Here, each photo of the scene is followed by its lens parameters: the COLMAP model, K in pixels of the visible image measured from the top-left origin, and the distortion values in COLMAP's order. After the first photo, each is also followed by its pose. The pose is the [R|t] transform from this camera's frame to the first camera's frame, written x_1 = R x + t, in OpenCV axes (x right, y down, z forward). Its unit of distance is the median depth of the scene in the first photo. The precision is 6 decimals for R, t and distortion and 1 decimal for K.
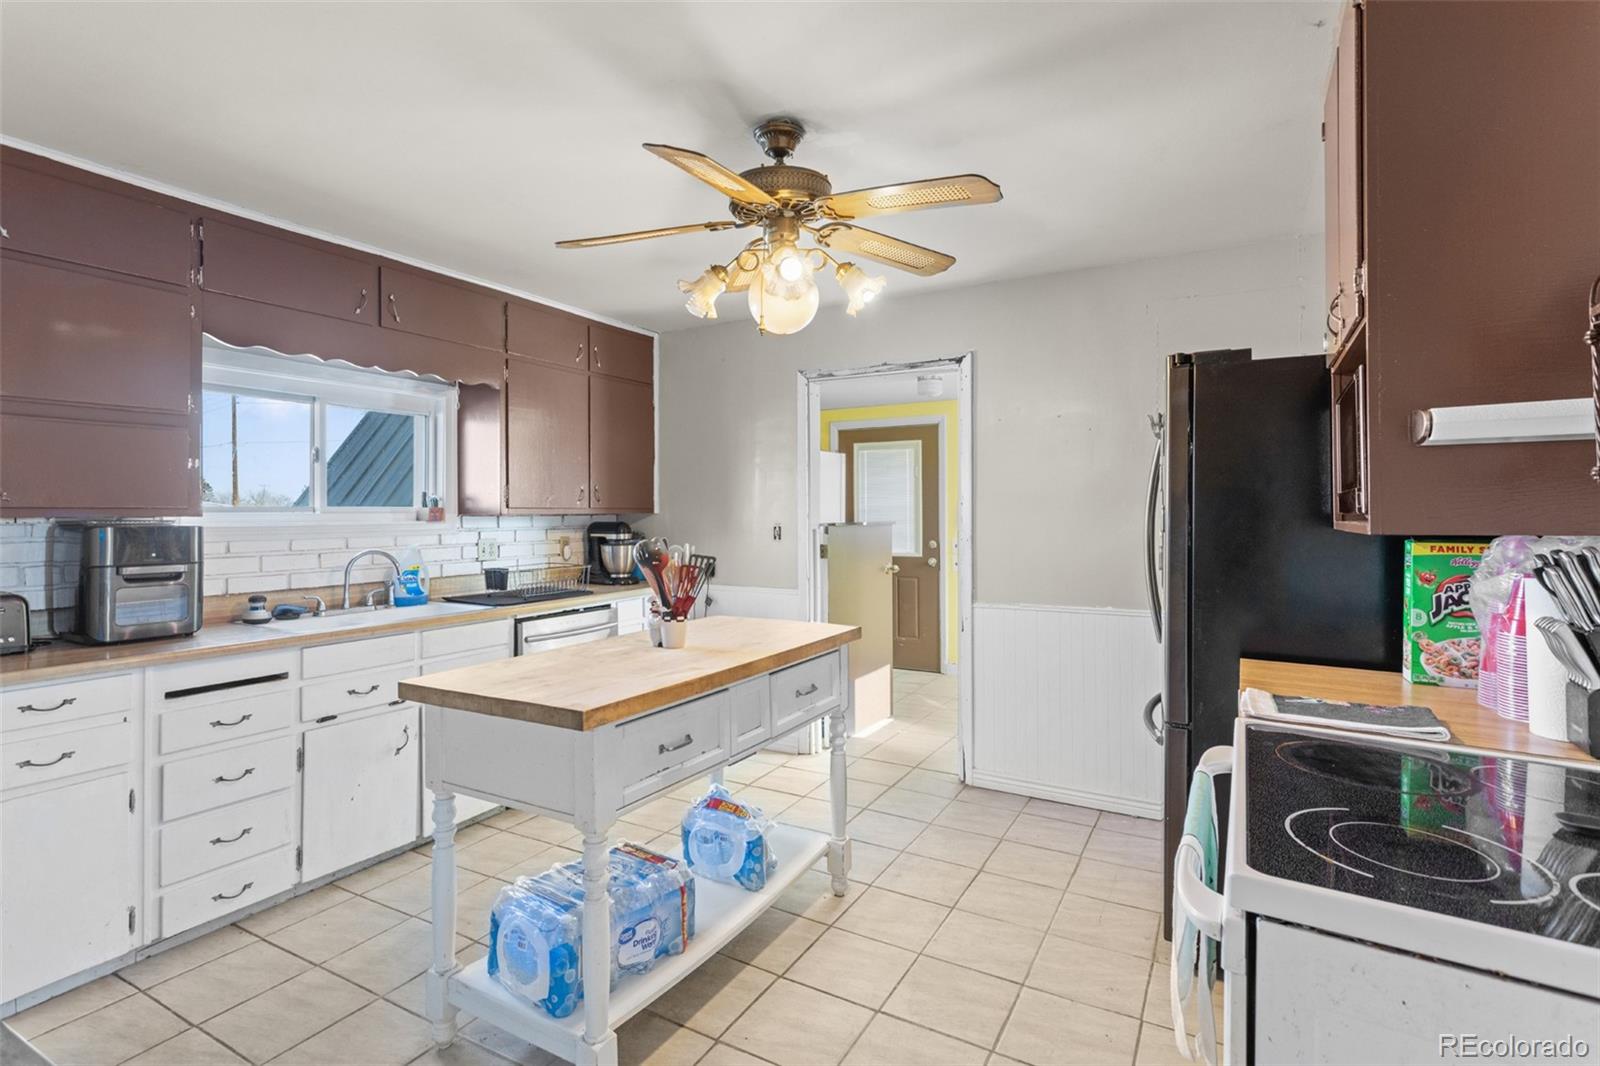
lens RADIAL K [[774.1, 0, 783.6], [0, 774.1, 506.5], [0, 0, 1]] dist [0.007231, 0.001596]
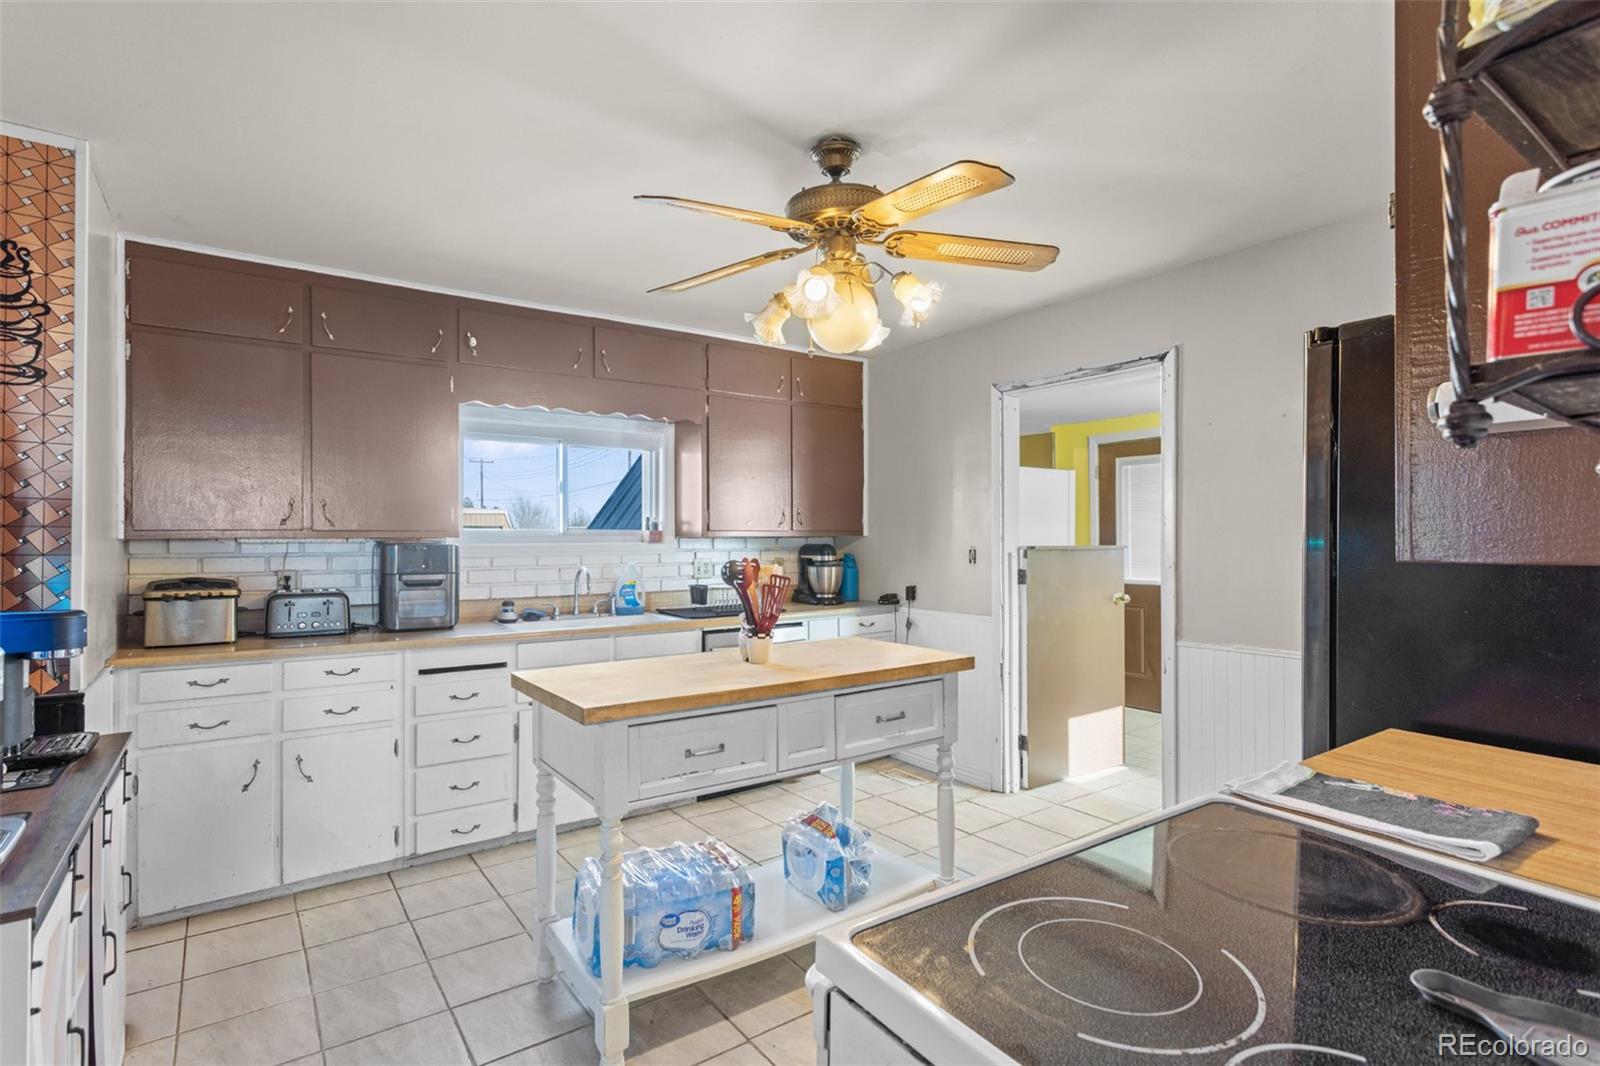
lens RADIAL K [[774.1, 0, 776.4], [0, 774.1, 533.0], [0, 0, 1]] dist [0.007231, 0.001596]
pose [[0.905520, -0.001446, -0.424300, 0.300374], [0.003037, 0.999991, 0.003073, 0.002974], [0.424292, -0.004072, 0.905516, 0.058019]]
